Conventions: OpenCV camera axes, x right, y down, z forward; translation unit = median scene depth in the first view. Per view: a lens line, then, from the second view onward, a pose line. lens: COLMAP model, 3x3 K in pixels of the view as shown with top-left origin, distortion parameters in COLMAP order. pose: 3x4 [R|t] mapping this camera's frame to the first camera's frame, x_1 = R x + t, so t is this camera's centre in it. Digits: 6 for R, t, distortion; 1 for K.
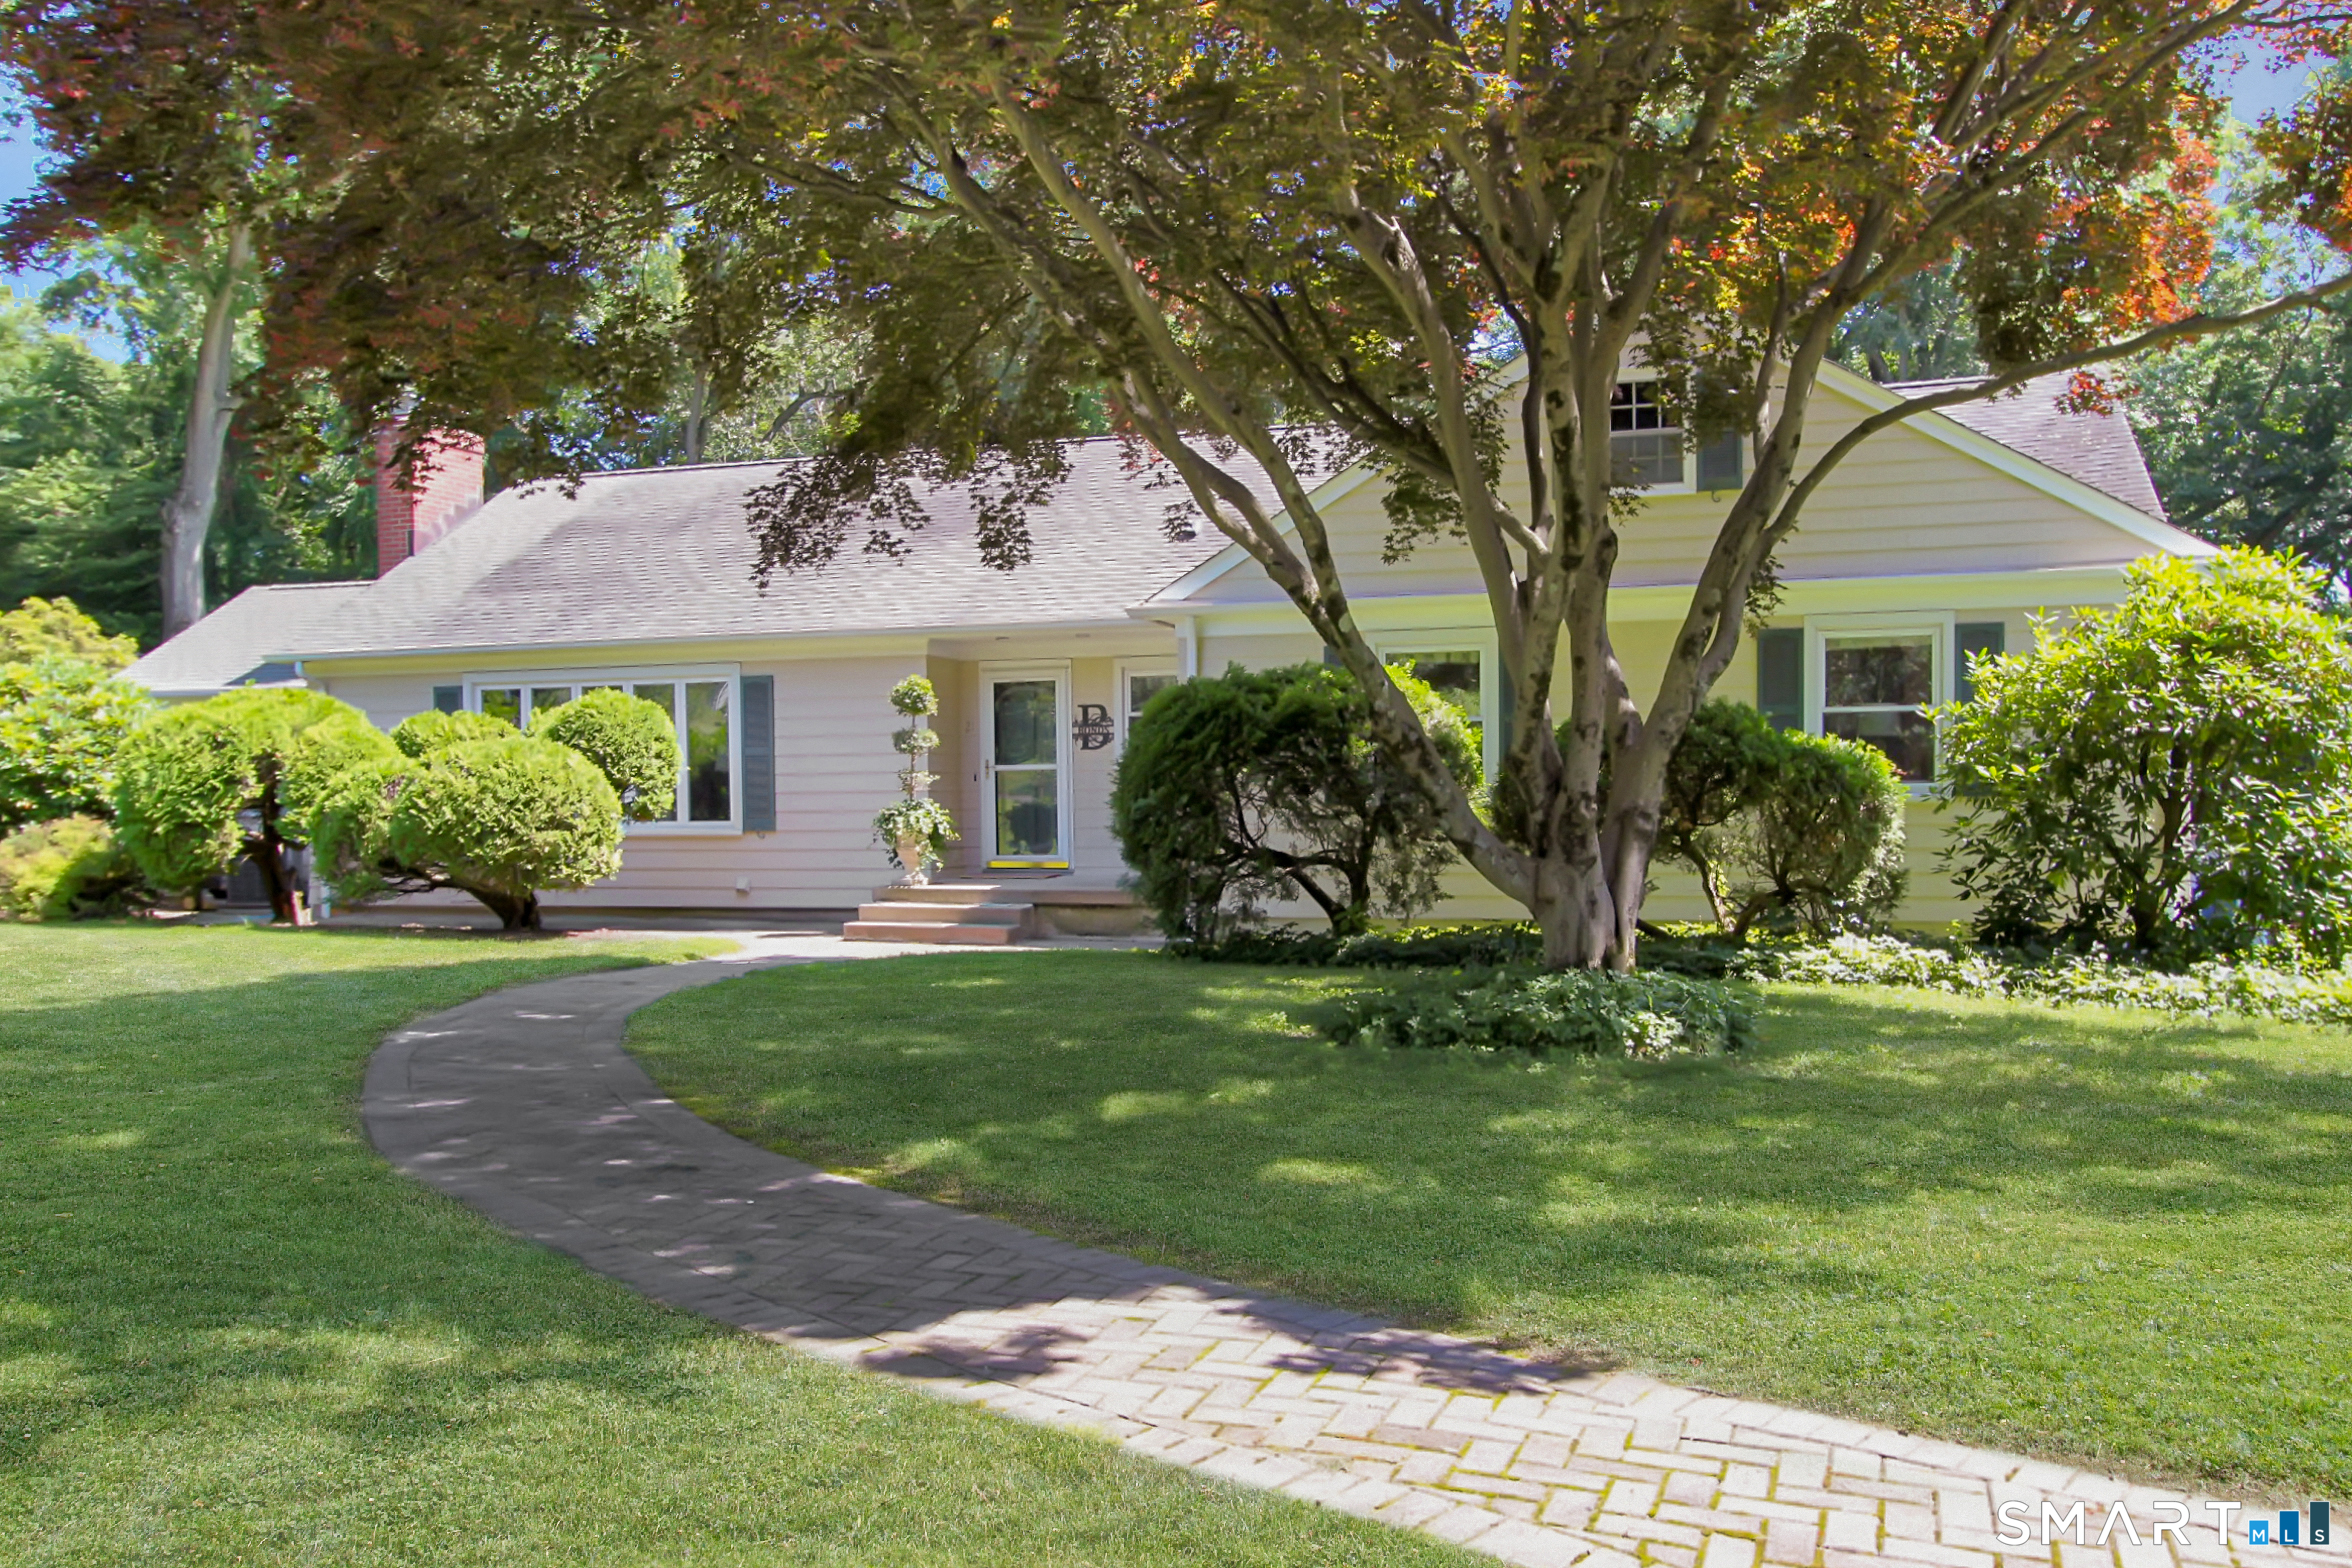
lens RADIAL K [[2002.0, 0, 1176.6], [0, 2002.0, 856.9], [0, 0, 1]] dist [-0.008726, -0.005127]
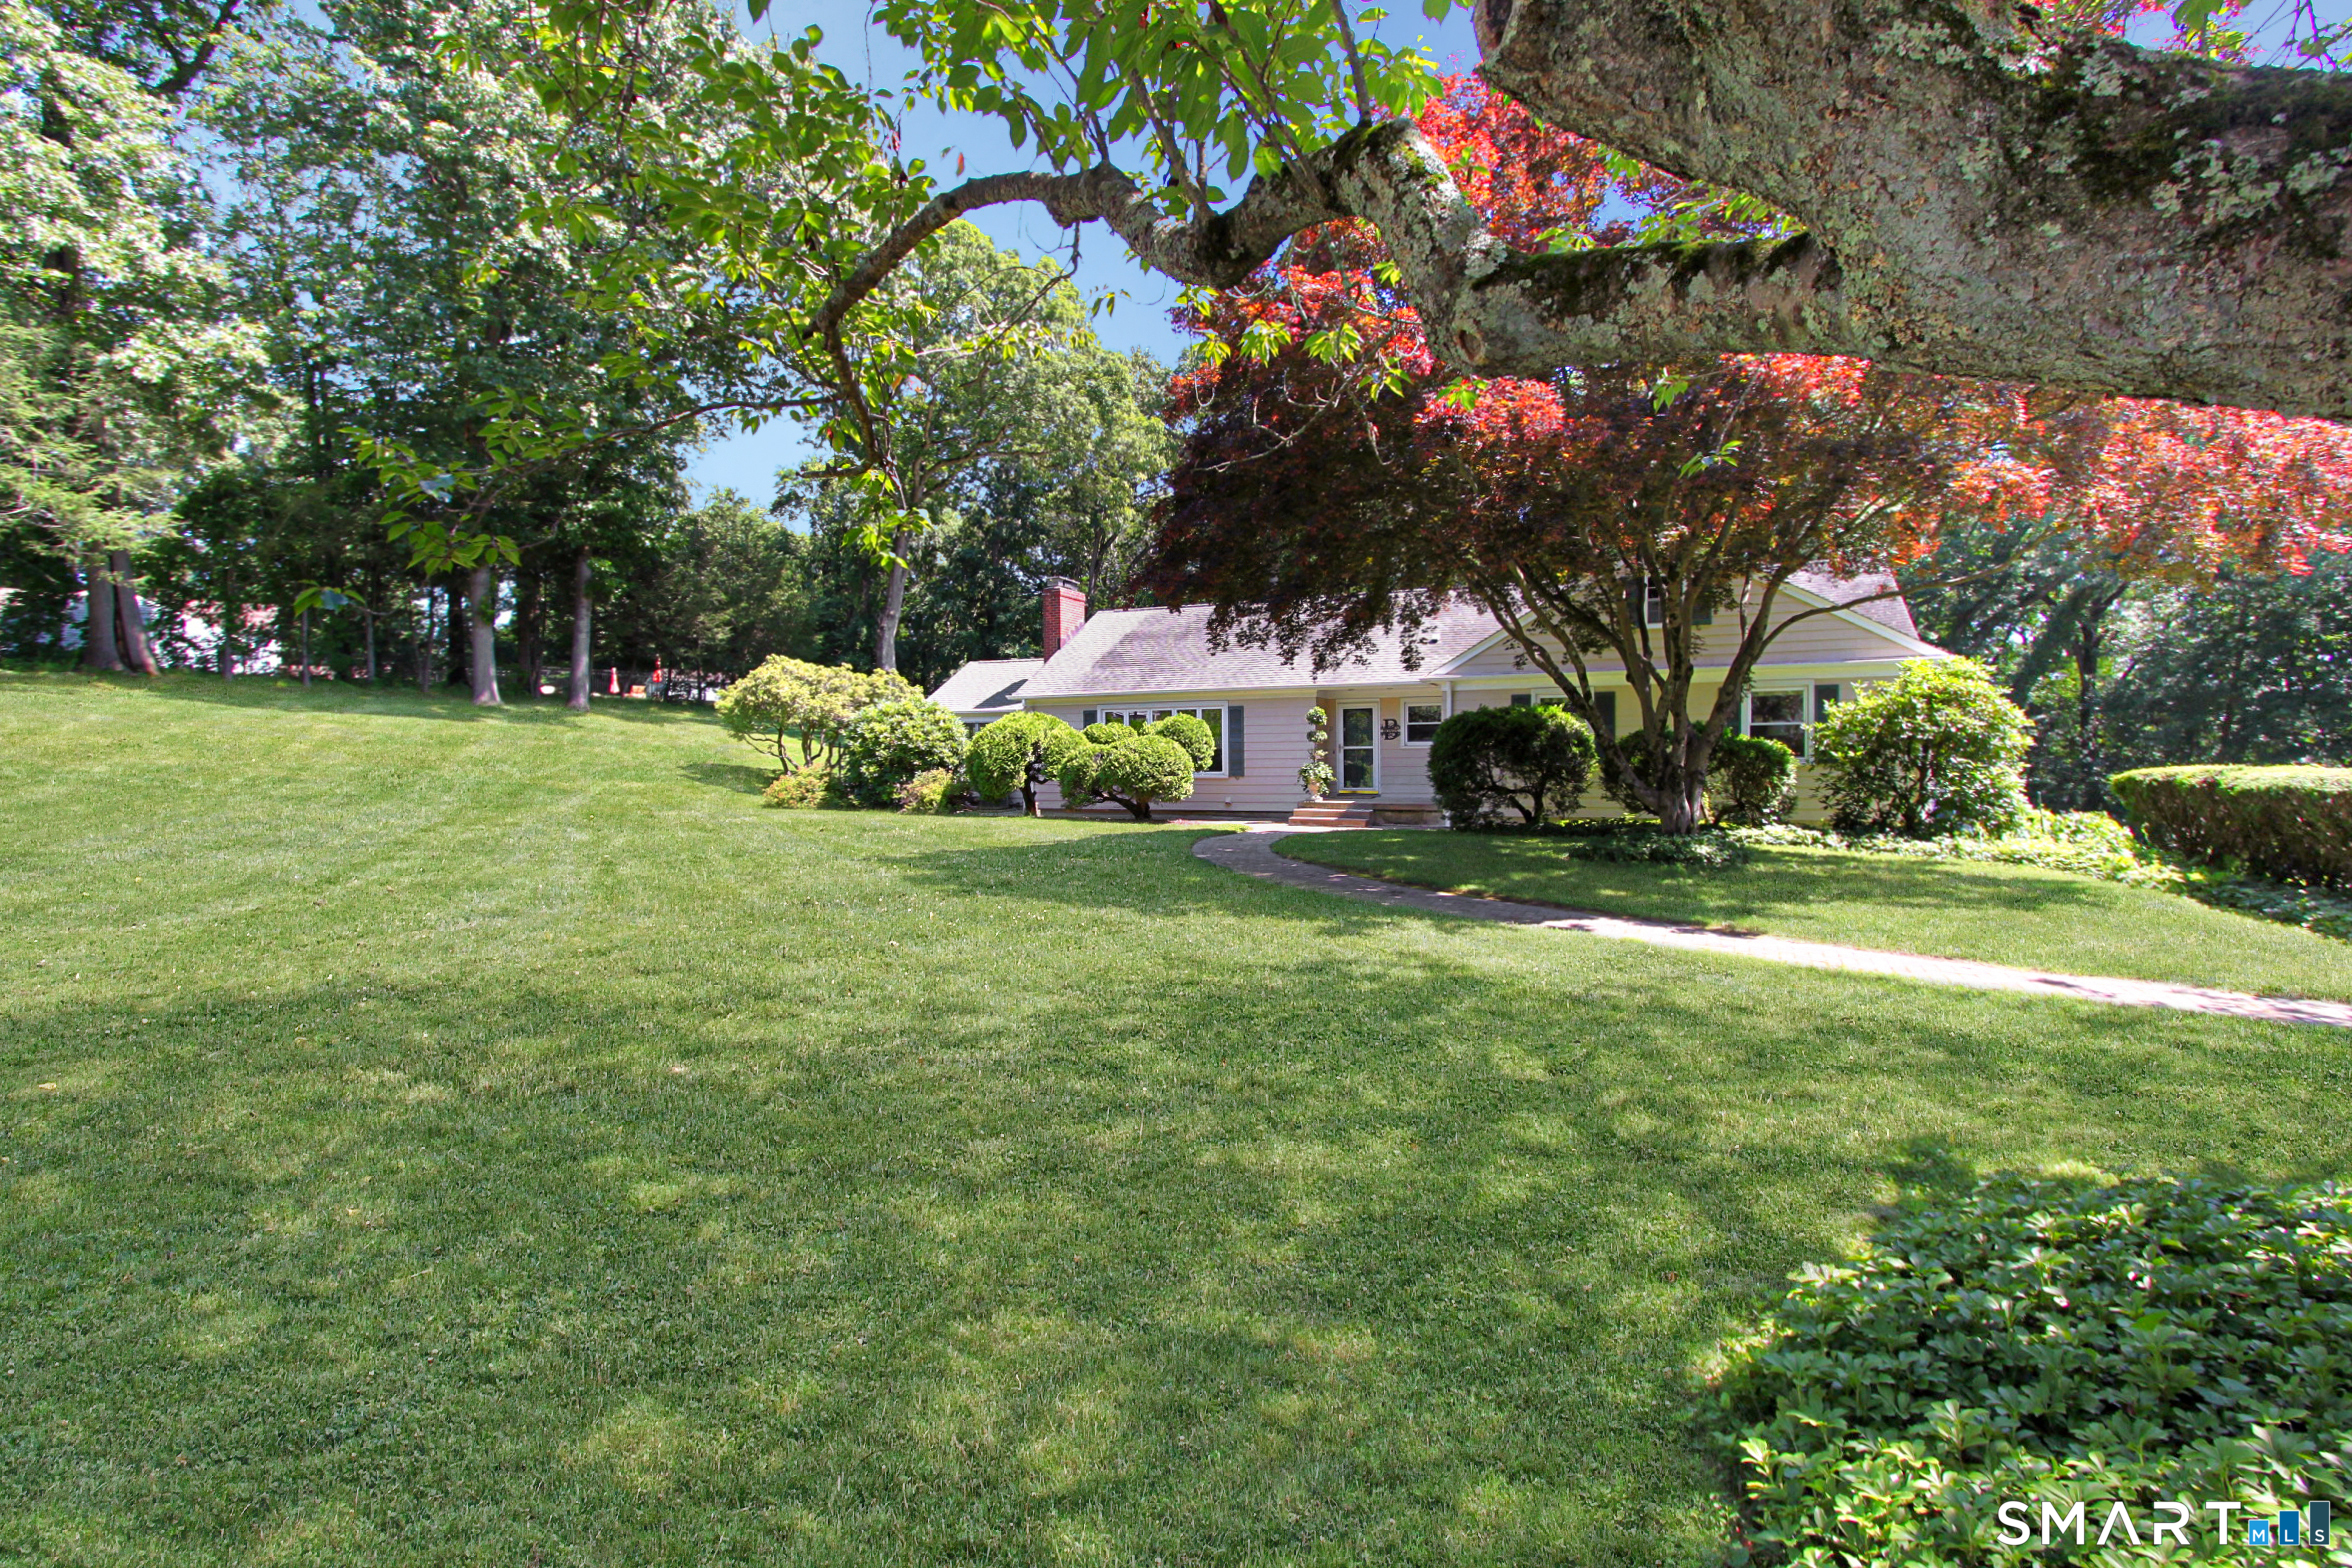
lens RADIAL K [[1110.0, 0, 1184.2], [0, 1110.0, 769.2], [0, 0, 1]] dist [0.000037, 0.003081]
pose [[0.993318, 0.003582, -0.115354, -0.175963], [-0.005563, 0.999842, -0.016854, 0.000593], [0.115275, 0.017383, 0.993182, -0.325753]]
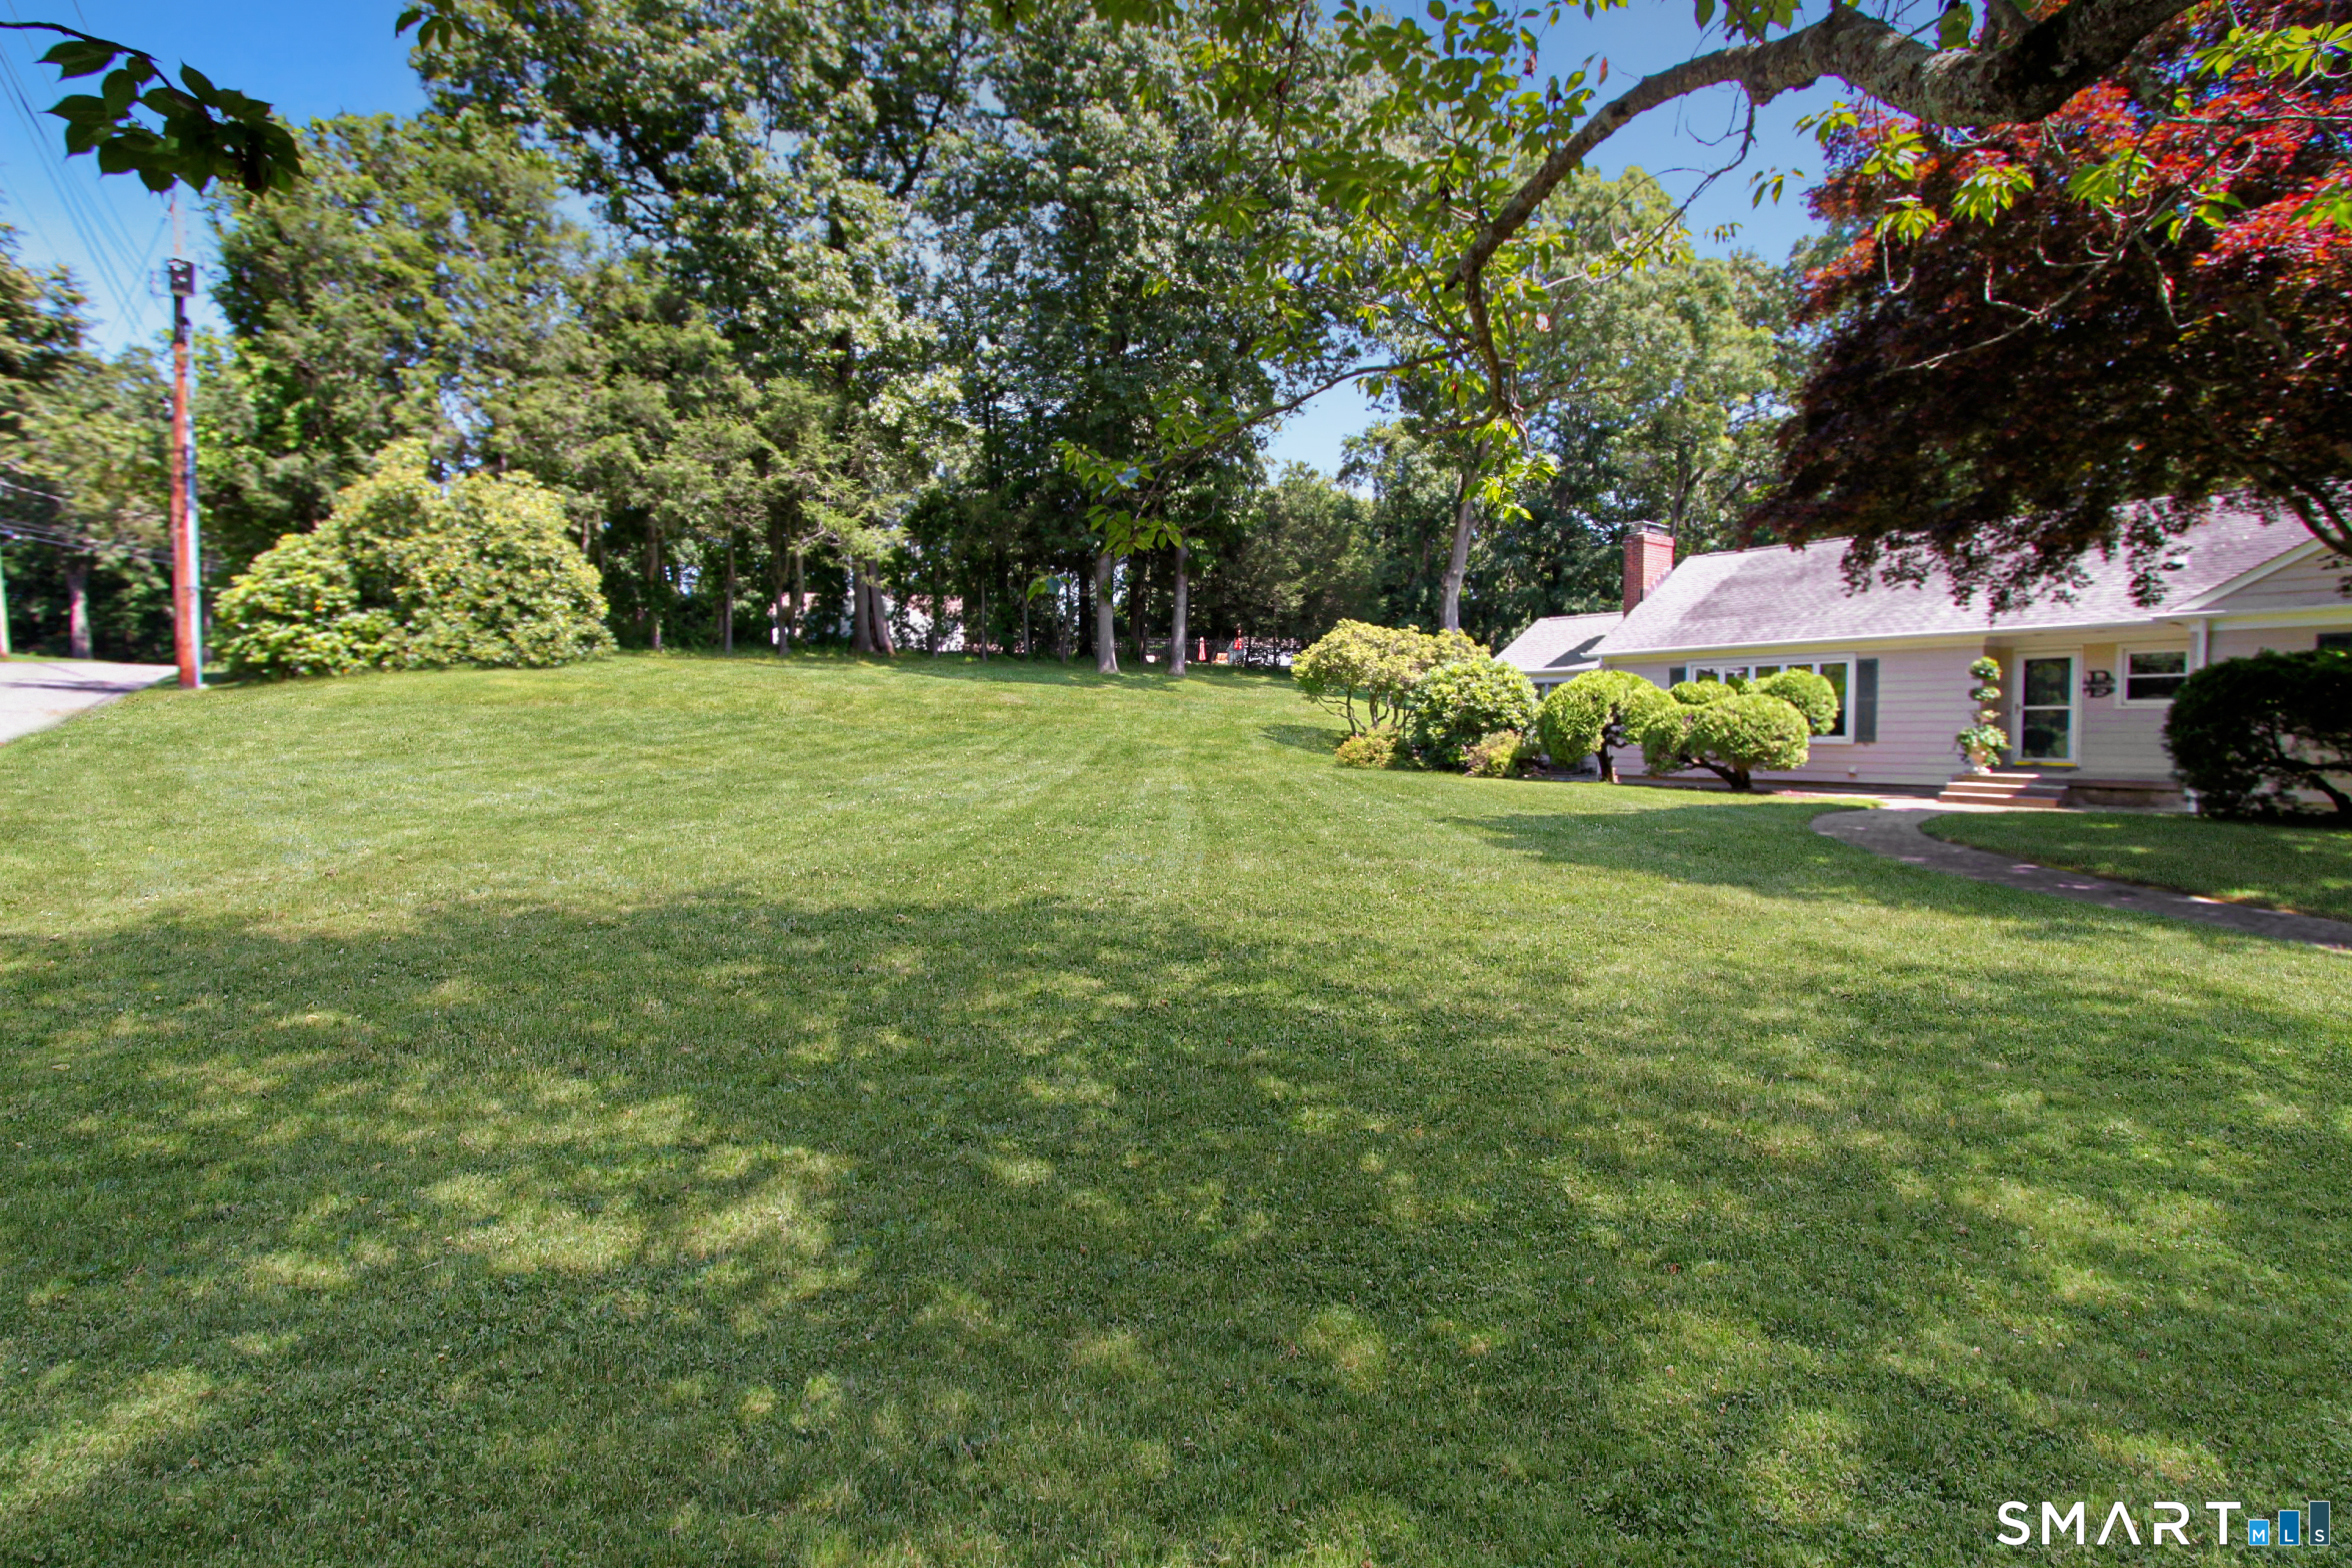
lens RADIAL K [[1123.8, 0, 1176.0], [0, 1123.8, 784.0], [0, 0, 1]] dist [-0.012525, 0.011355]
pose [[0.820001, 0.037045, -0.571162, -0.194049], [-0.019927, 0.999146, 0.036195, 0.001685], [0.572015, -0.018298, 0.820039, -0.330273]]
